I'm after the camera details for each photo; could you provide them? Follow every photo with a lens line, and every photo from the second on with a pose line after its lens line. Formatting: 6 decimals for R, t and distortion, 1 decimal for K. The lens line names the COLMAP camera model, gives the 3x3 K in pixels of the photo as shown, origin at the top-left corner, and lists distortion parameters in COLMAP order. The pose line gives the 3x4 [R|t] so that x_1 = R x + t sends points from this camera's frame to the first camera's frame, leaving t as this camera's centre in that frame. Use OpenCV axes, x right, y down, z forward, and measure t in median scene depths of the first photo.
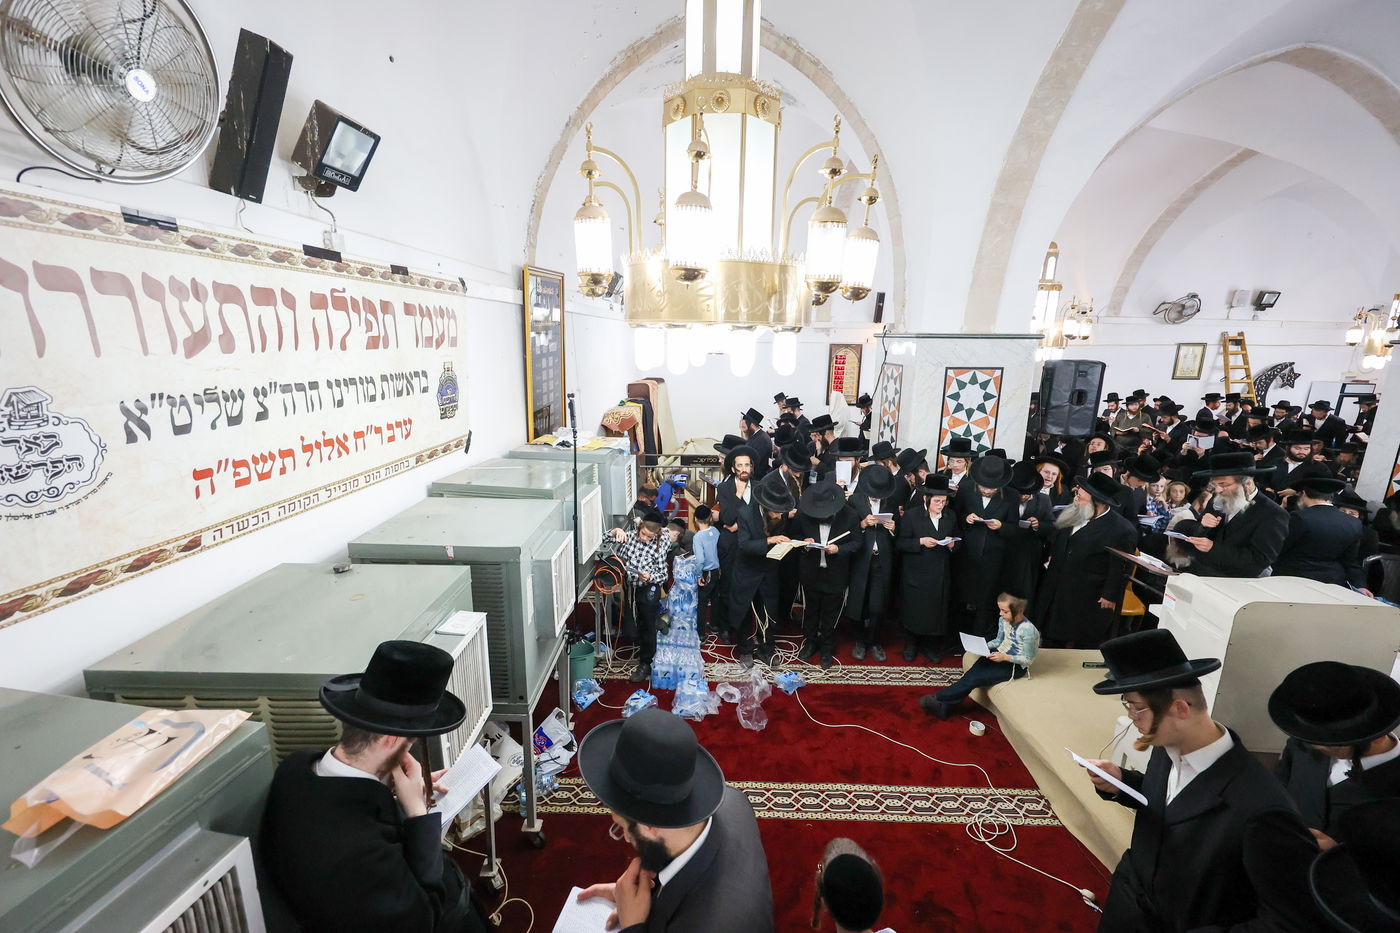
lens RADIAL K [[551.2, 0, 701.2], [0, 551.2, 452.3], [0, 0, 1]] dist [-0.002300, -0.000315]
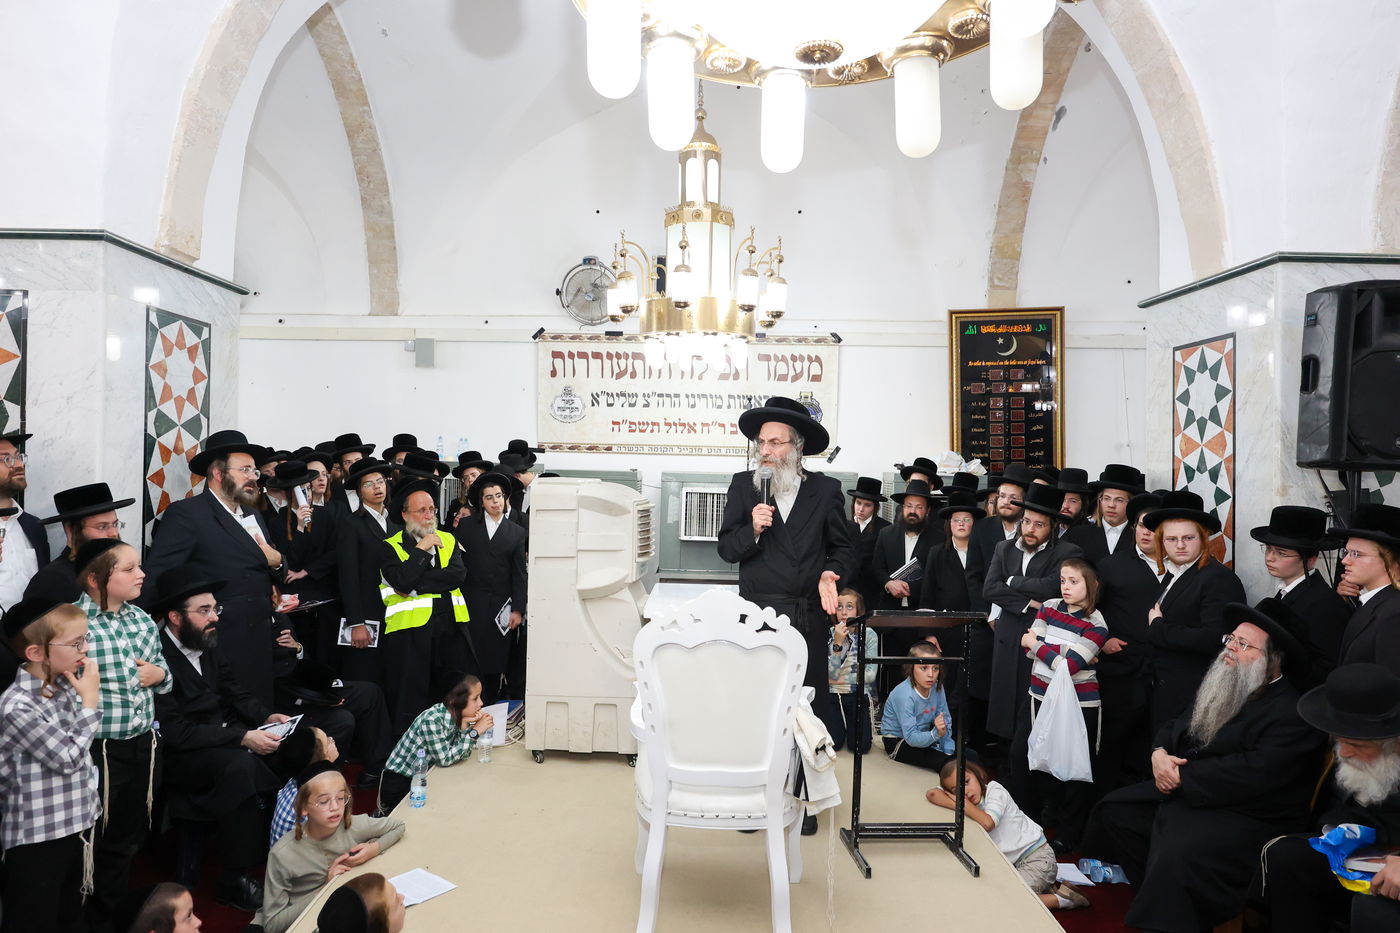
lens RADIAL K [[990.2, 0, 713.7], [0, 990.2, 468.7], [0, 0, 1]] dist [0.008356, 0.000387]
pose [[0.020375, -0.015439, -0.999673, 3.315705], [-0.218051, 0.975742, -0.019514, 0.209076], [0.975725, 0.218377, 0.016514, 1.227801]]
